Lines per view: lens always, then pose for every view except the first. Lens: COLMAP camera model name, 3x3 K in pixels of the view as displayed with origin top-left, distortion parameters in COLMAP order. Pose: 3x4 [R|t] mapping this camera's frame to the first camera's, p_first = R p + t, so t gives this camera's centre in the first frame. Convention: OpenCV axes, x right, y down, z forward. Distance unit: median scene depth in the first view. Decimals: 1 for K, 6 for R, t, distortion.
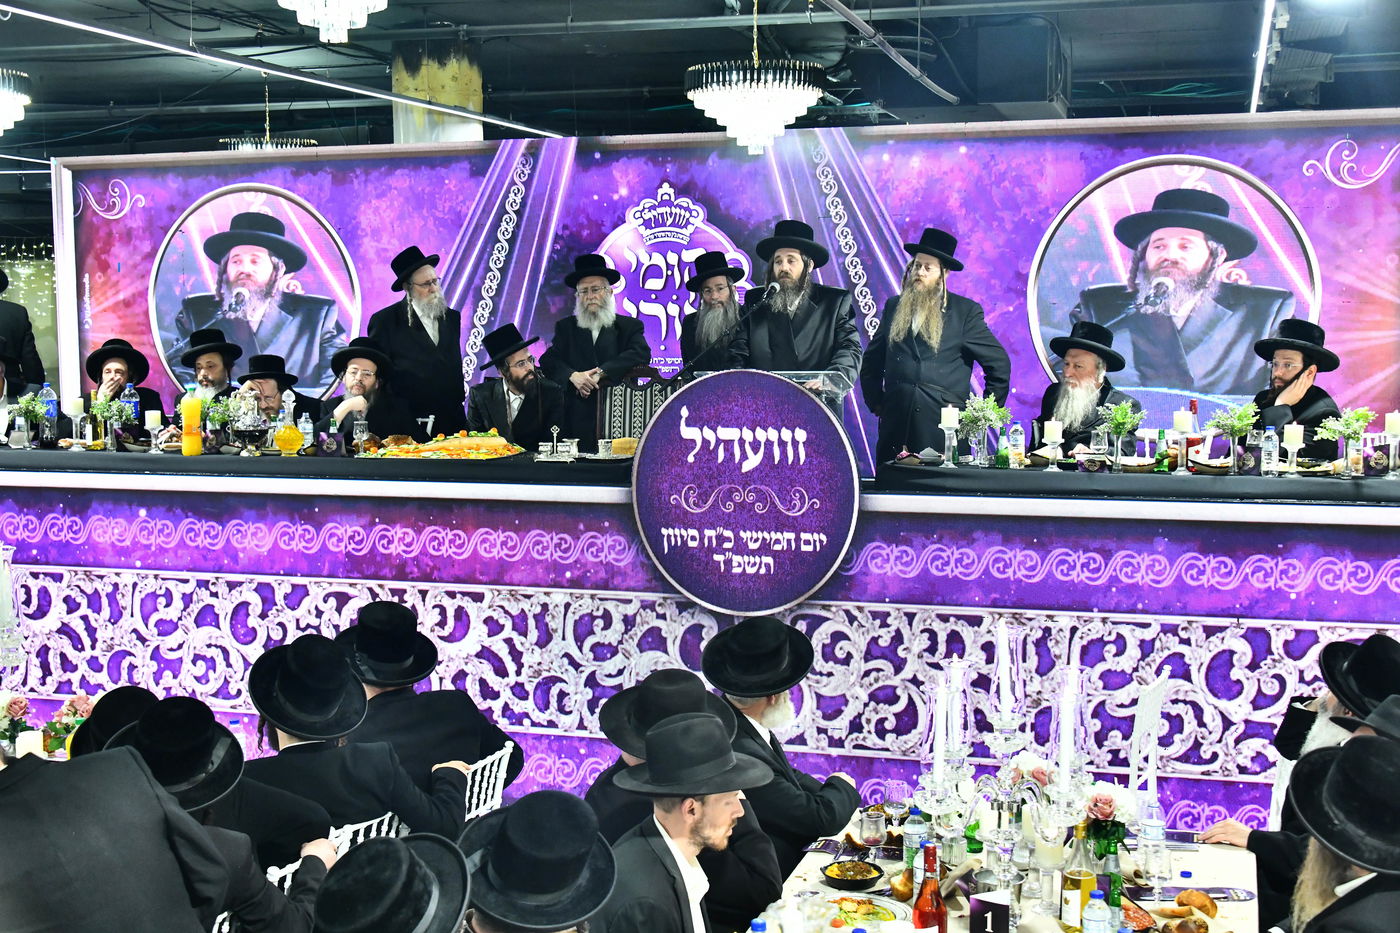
lens RADIAL K [[1739.7, 0, 700.7], [0, 1739.7, 467.7], [0, 0, 1]] dist [-0.030185, 0.000000]
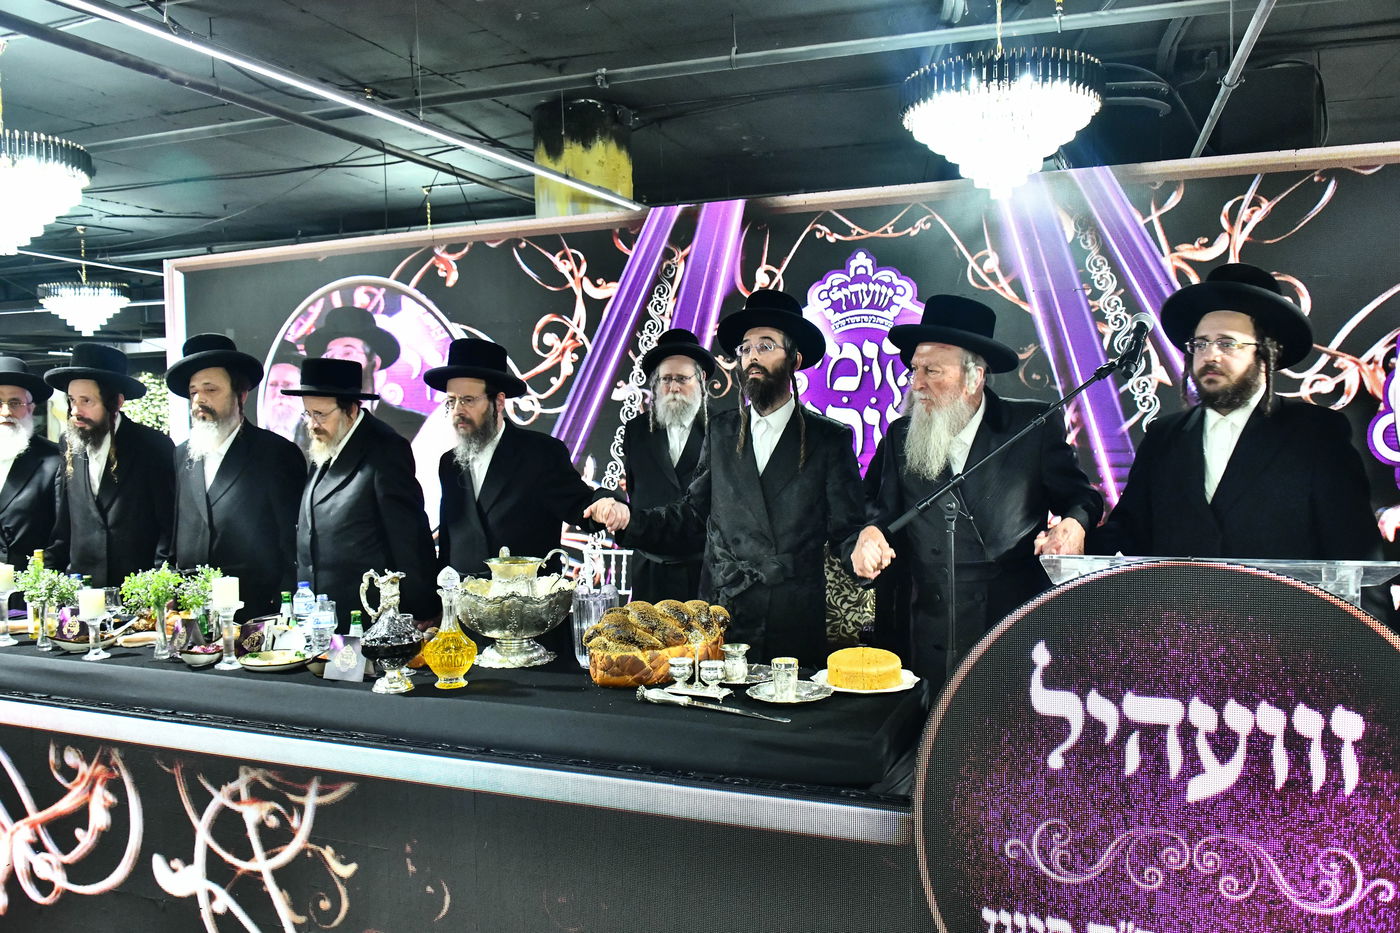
lens RADIAL K [[1091.6, 0, 699.4], [0, 1091.6, 468.9], [0, 0, 1]] dist [-0.035308, -0.023991]
pose [[0.996329, -0.009376, -0.085096, -0.060081], [0.005928, 0.999154, -0.040685, -0.057513], [0.085406, 0.040031, 0.995542, 0.608797]]
